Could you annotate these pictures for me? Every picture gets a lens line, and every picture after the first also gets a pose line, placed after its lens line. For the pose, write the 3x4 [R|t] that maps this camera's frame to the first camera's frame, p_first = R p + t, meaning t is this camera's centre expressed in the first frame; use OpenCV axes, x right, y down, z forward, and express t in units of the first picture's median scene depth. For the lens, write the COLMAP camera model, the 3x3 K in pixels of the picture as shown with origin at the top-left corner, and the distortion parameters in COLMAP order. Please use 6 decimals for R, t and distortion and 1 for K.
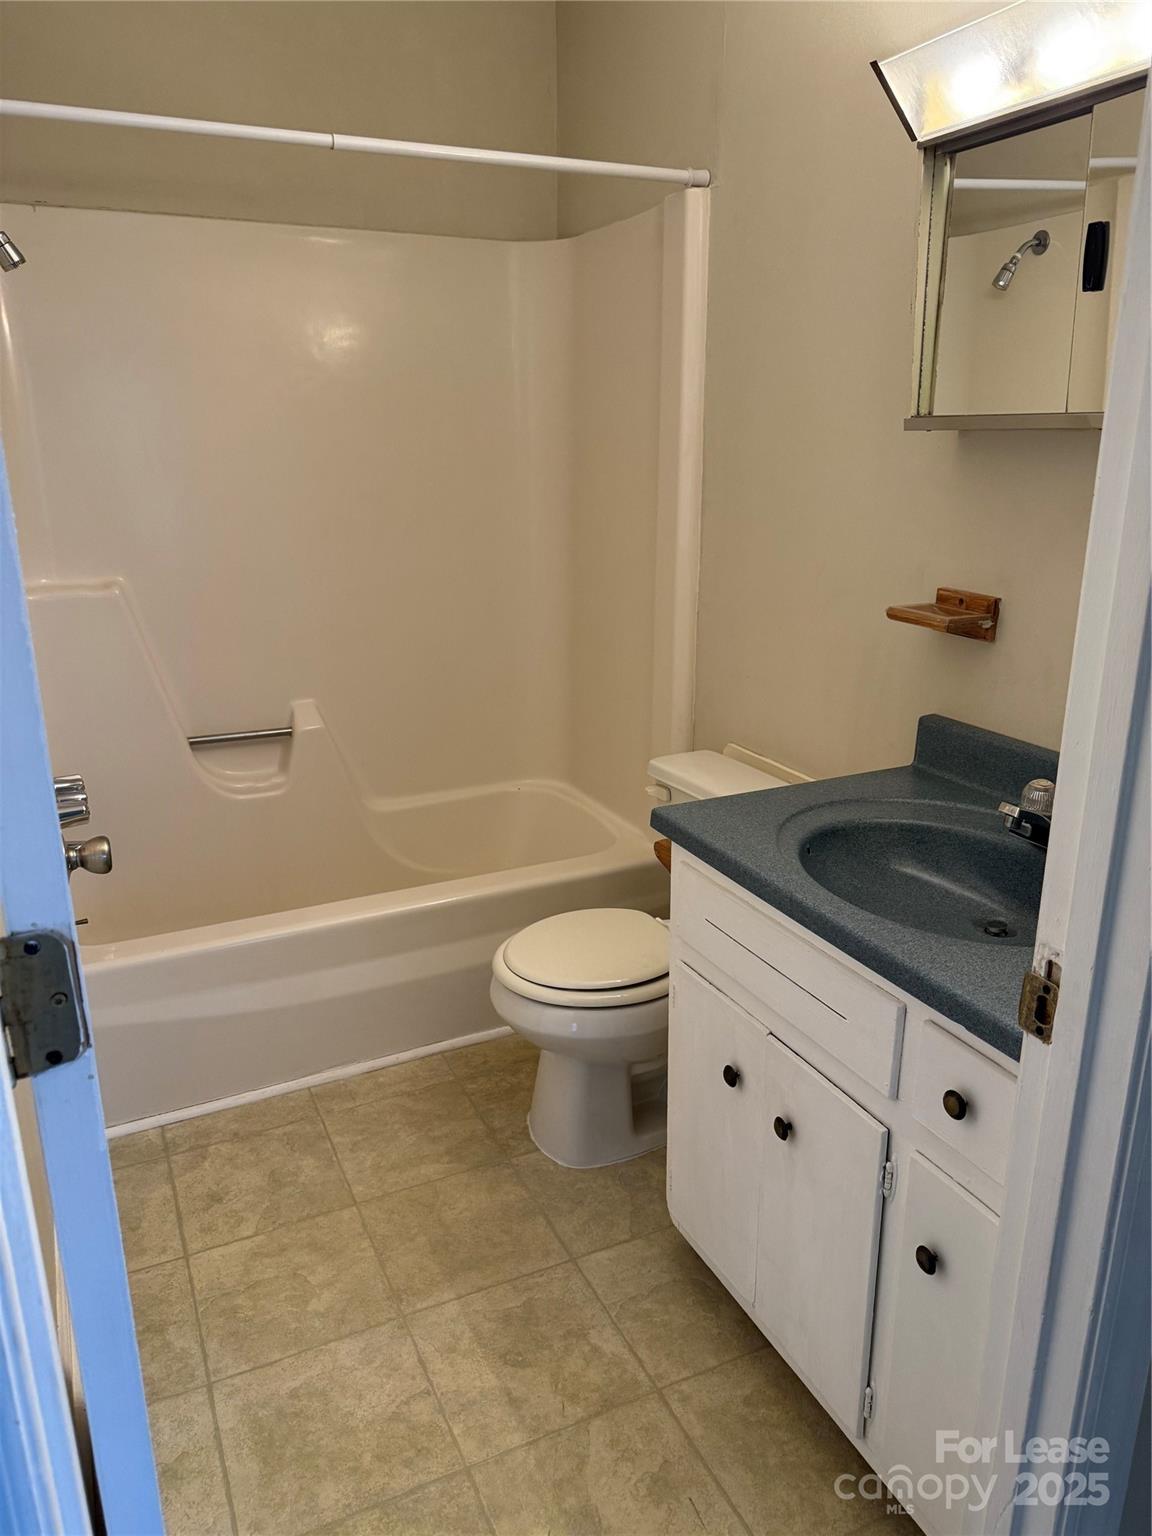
lens RADIAL K [[1078.3, 0, 568.7], [0, 1078.3, 766.9], [0, 0, 1]] dist [0.034432, -0.019683]
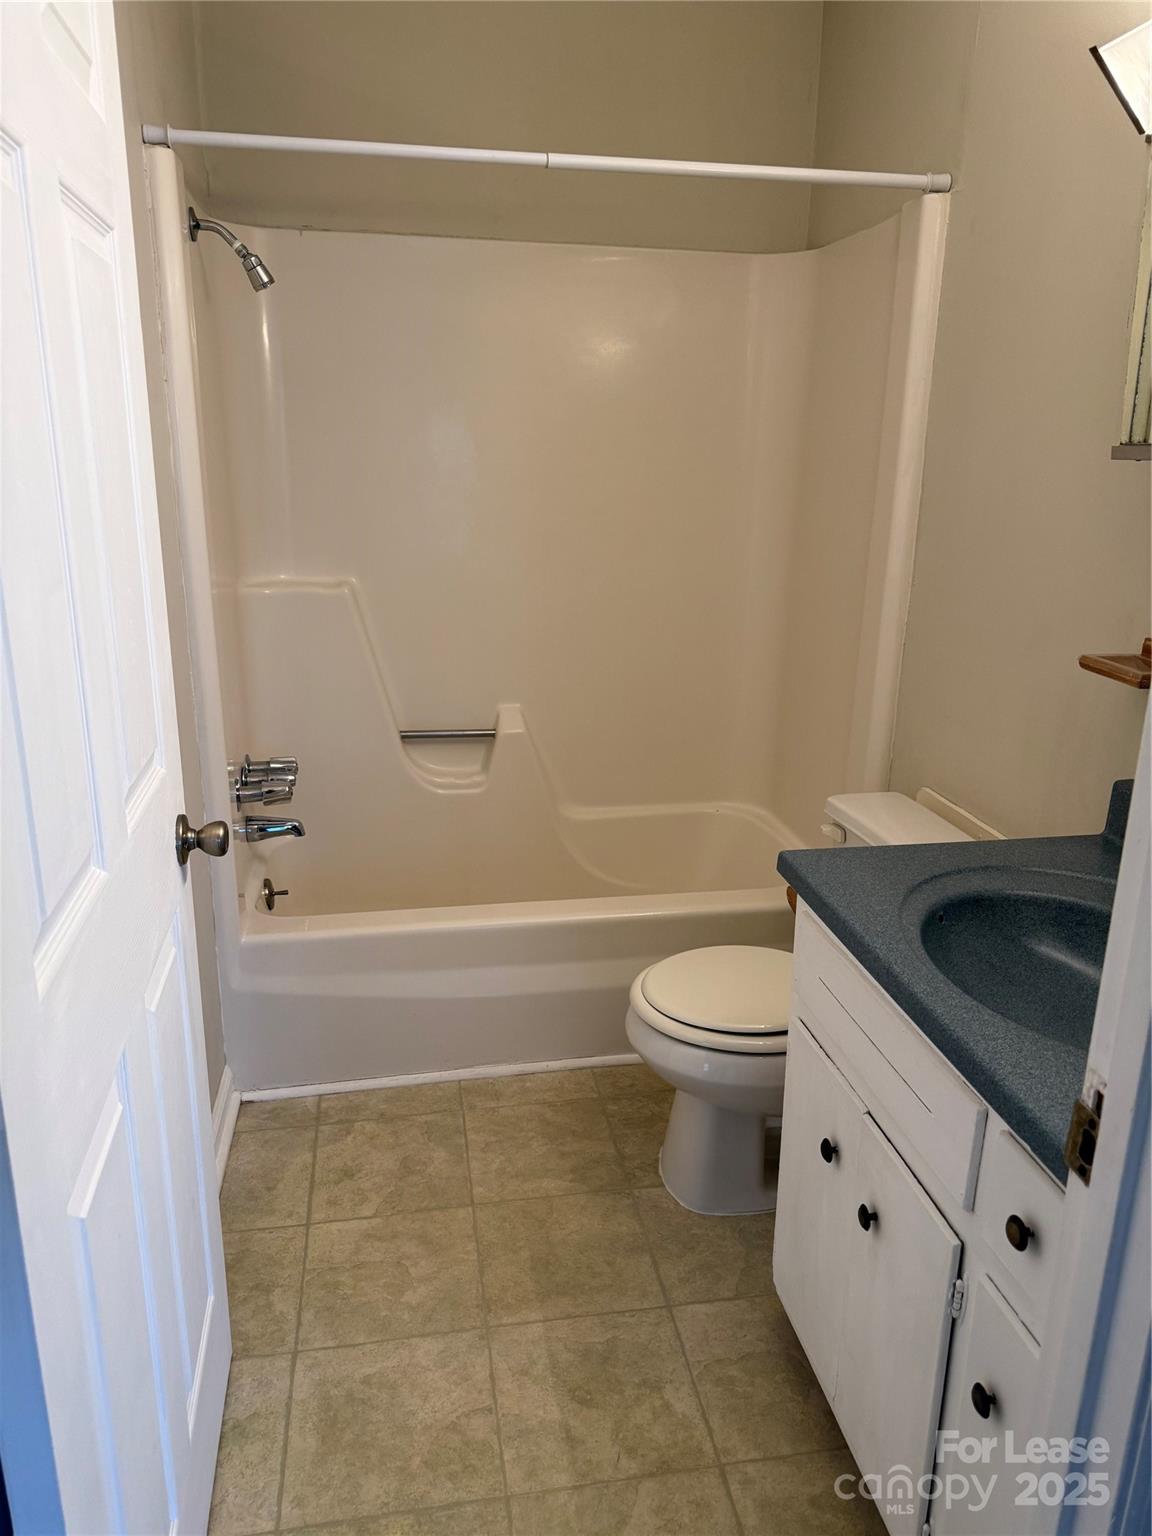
lens RADIAL K [[1078.3, 0, 576.6], [0, 1078.3, 769.9], [0, 0, 1]] dist [0.034432, -0.019683]
pose [[0.967374, 0.094840, -0.234931, 0.104931], [-0.096444, 0.995327, 0.004682, -0.017109], [0.234277, 0.018129, 0.972001, 0.033279]]
